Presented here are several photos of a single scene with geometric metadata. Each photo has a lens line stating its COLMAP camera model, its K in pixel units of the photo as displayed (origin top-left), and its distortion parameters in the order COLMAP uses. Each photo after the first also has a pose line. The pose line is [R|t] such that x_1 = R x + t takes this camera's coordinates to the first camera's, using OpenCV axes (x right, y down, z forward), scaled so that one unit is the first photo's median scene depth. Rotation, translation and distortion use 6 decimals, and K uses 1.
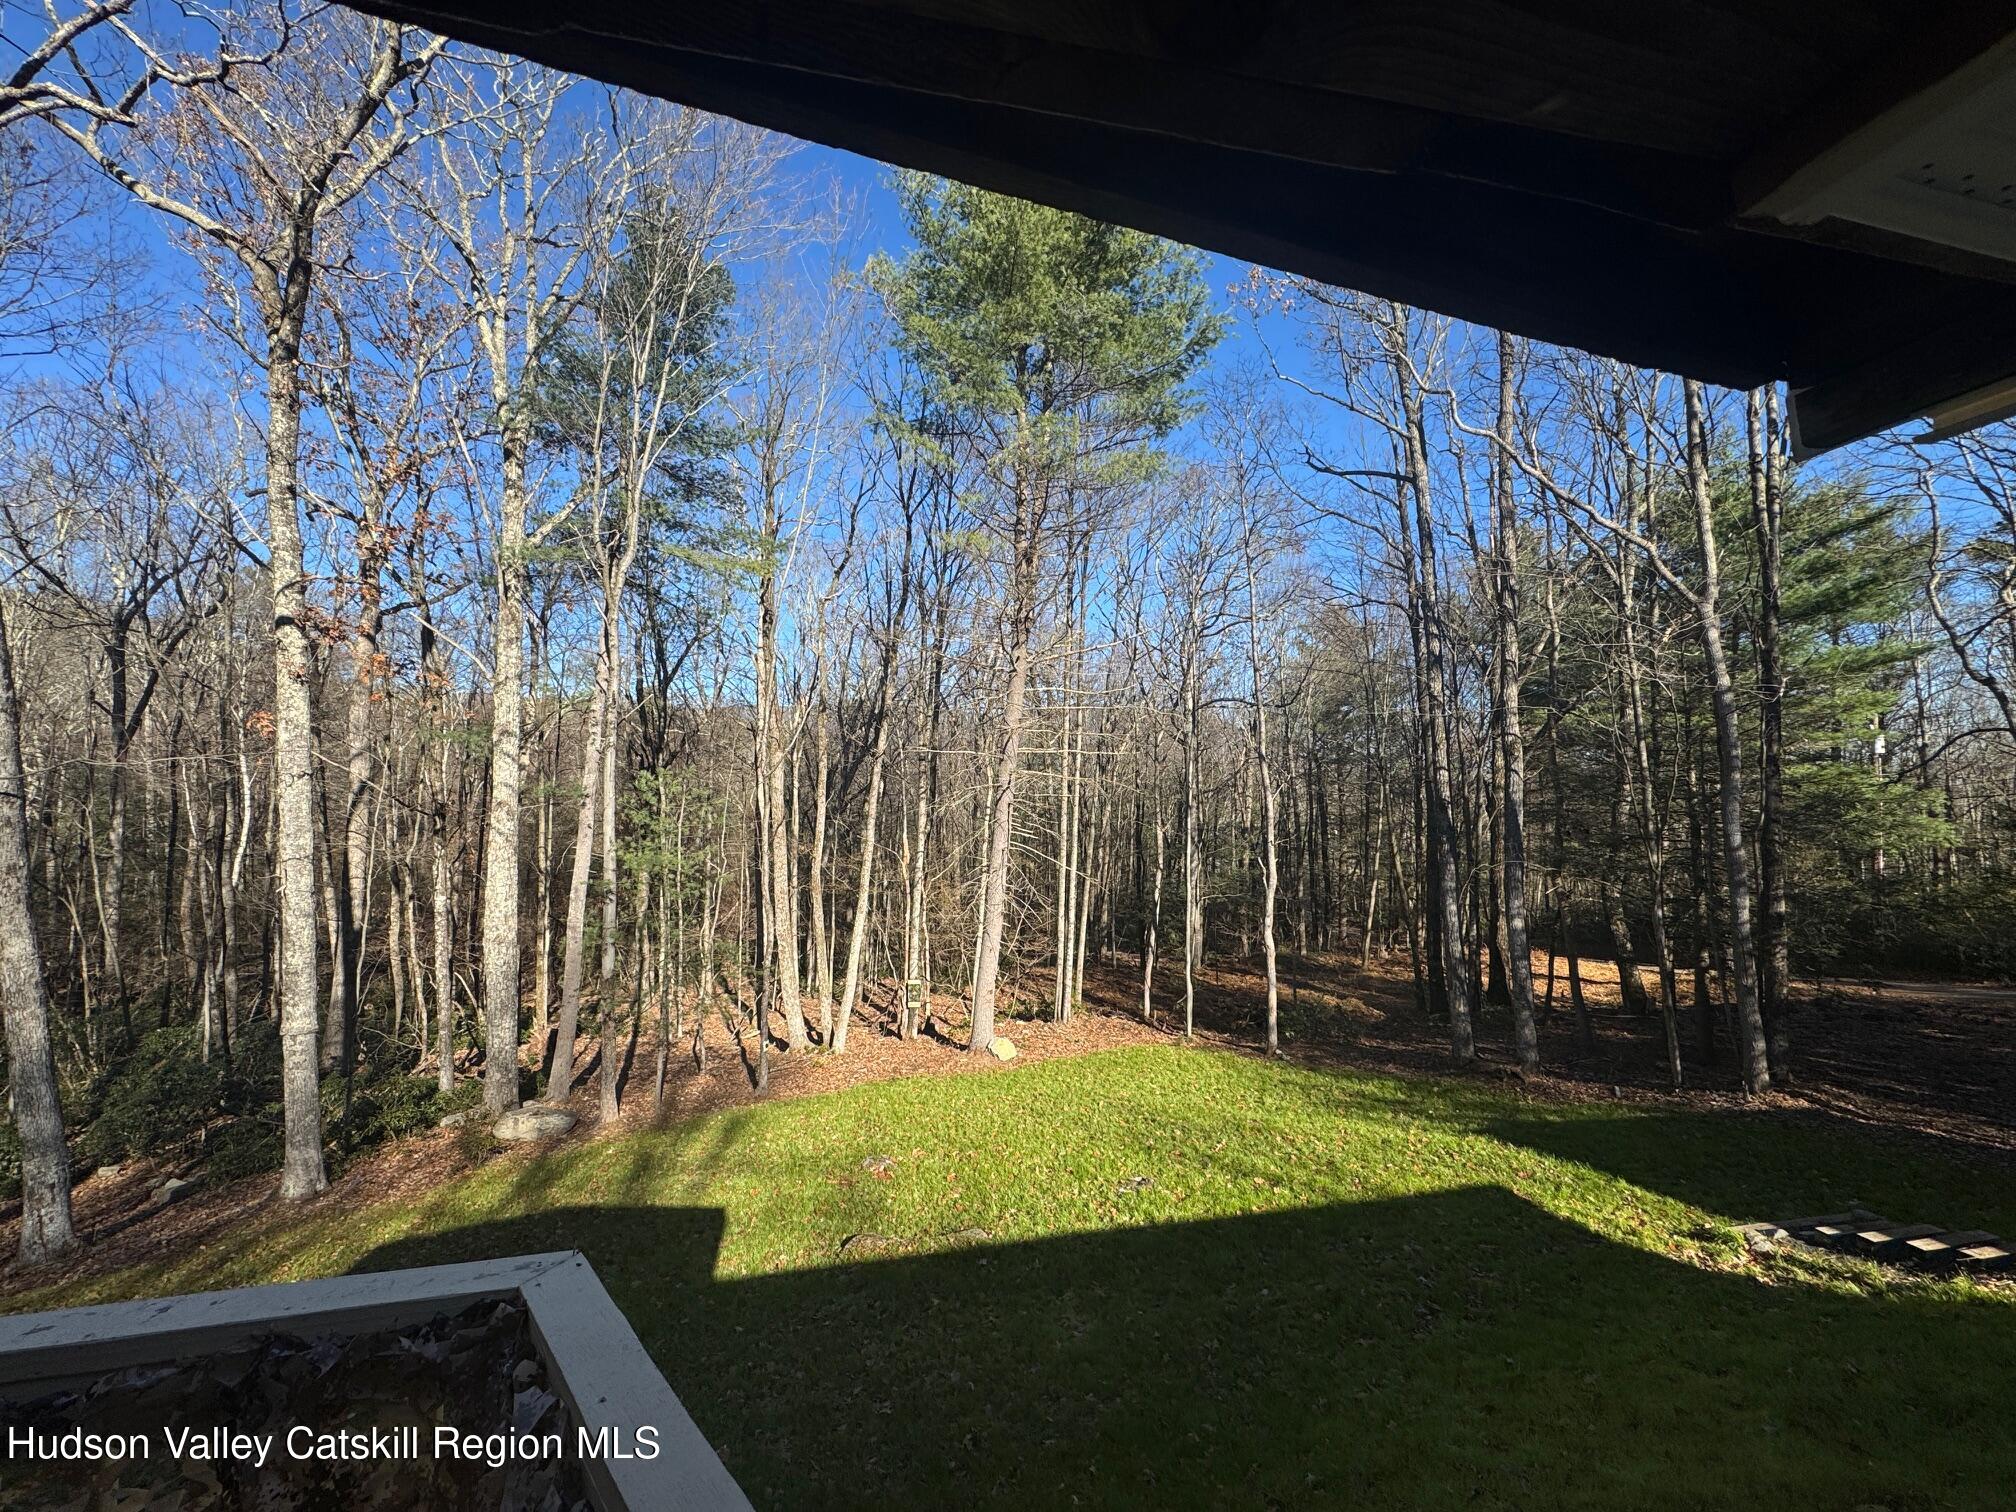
lens RADIAL K [[799.2, 0, 1009.4], [0, 799.2, 756.5], [0, 0, 1]] dist [-0.000950, 0.000401]
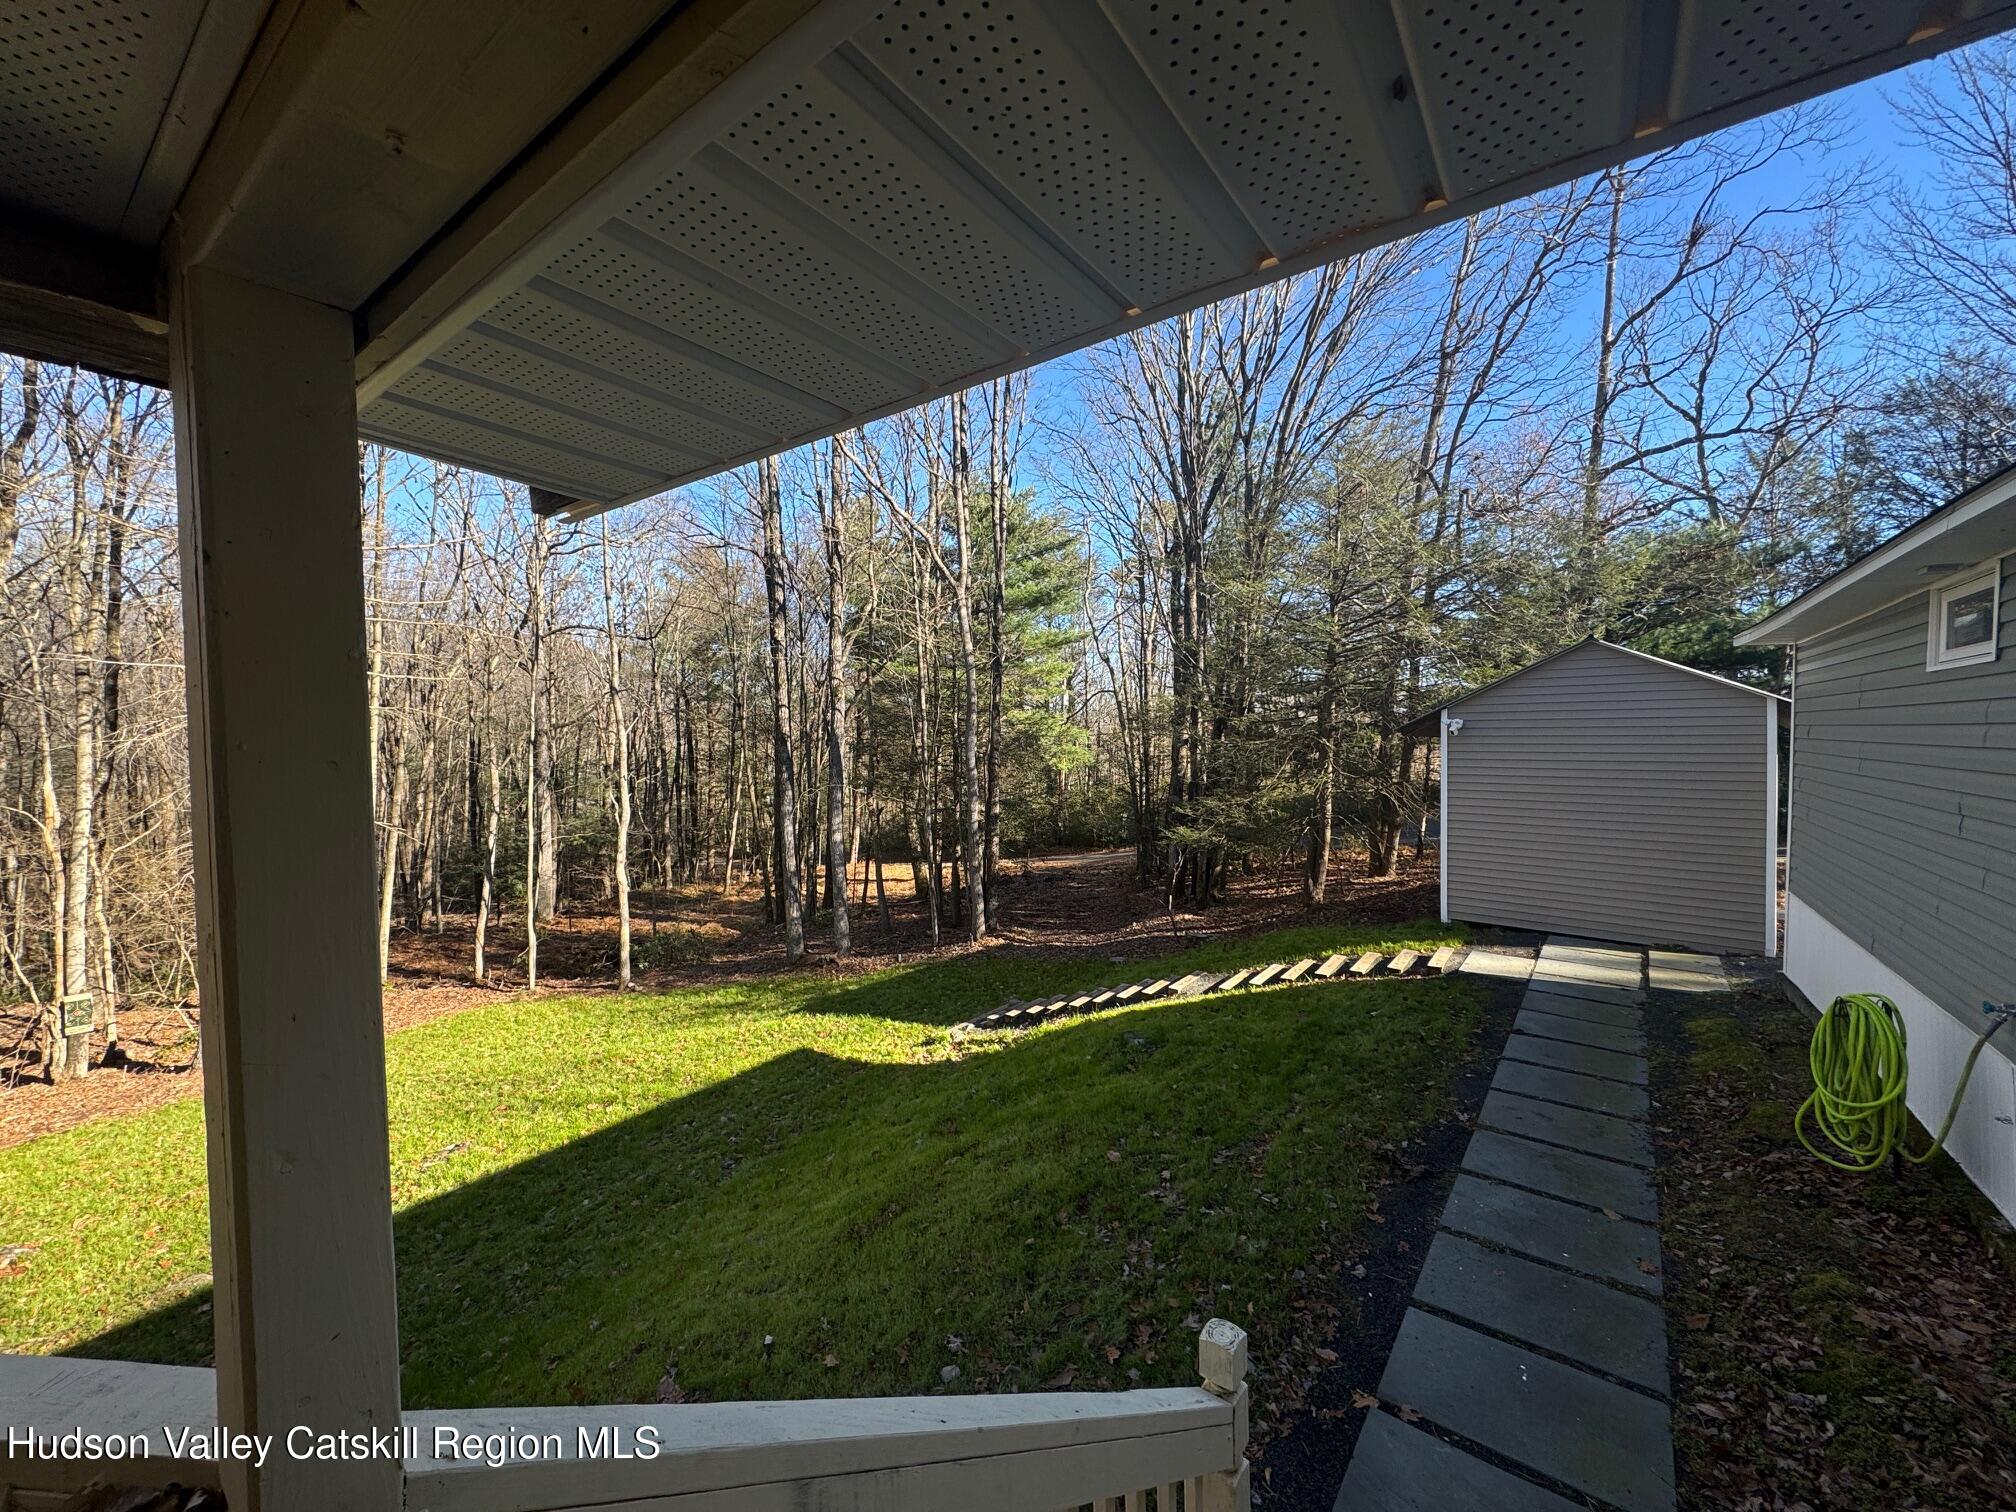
lens RADIAL K [[799.2, 0, 1010.0], [0, 799.2, 758.9], [0, 0, 1]] dist [-0.000950, 0.000401]
pose [[0.736527, -0.017649, 0.676178, 0.015680], [-0.037261, 0.997083, 0.066610, 0.001863], [-0.675381, -0.074255, 0.733721, -0.045281]]
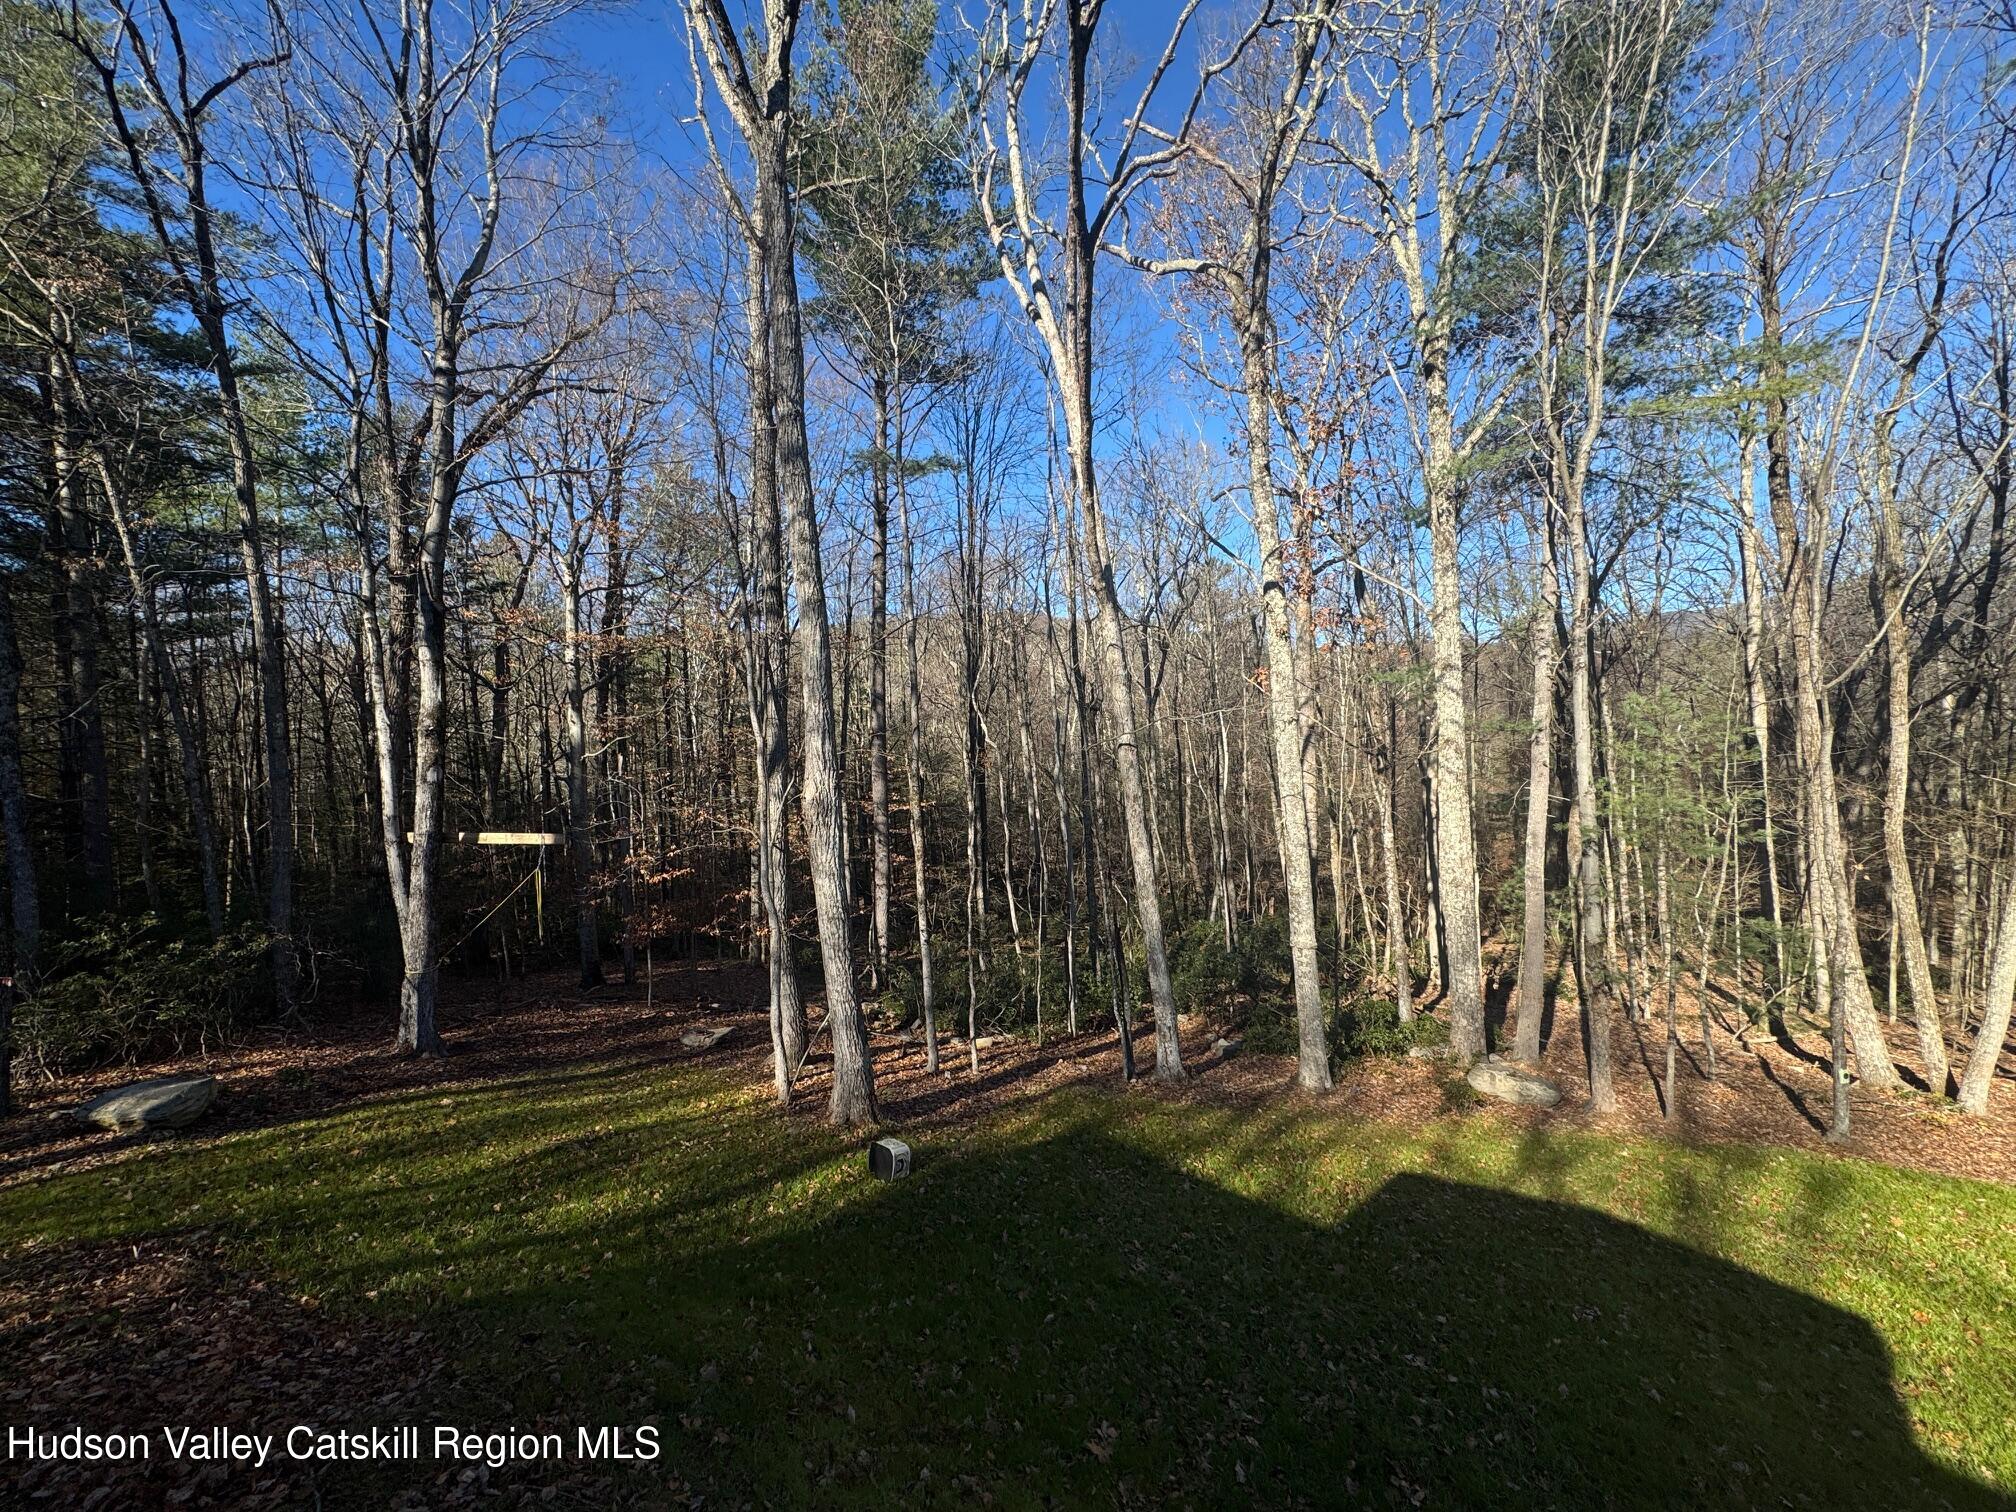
lens RADIAL K [[799.2, 0, 1008.7], [0, 799.2, 755.8], [0, 0, 1]] dist [-0.000950, 0.000401]
pose [[0.544465, -0.017856, -0.838594, -0.116134], [0.081031, 0.996217, 0.031398, 0.003333], [0.834861, -0.085047, 0.543852, 0.038115]]
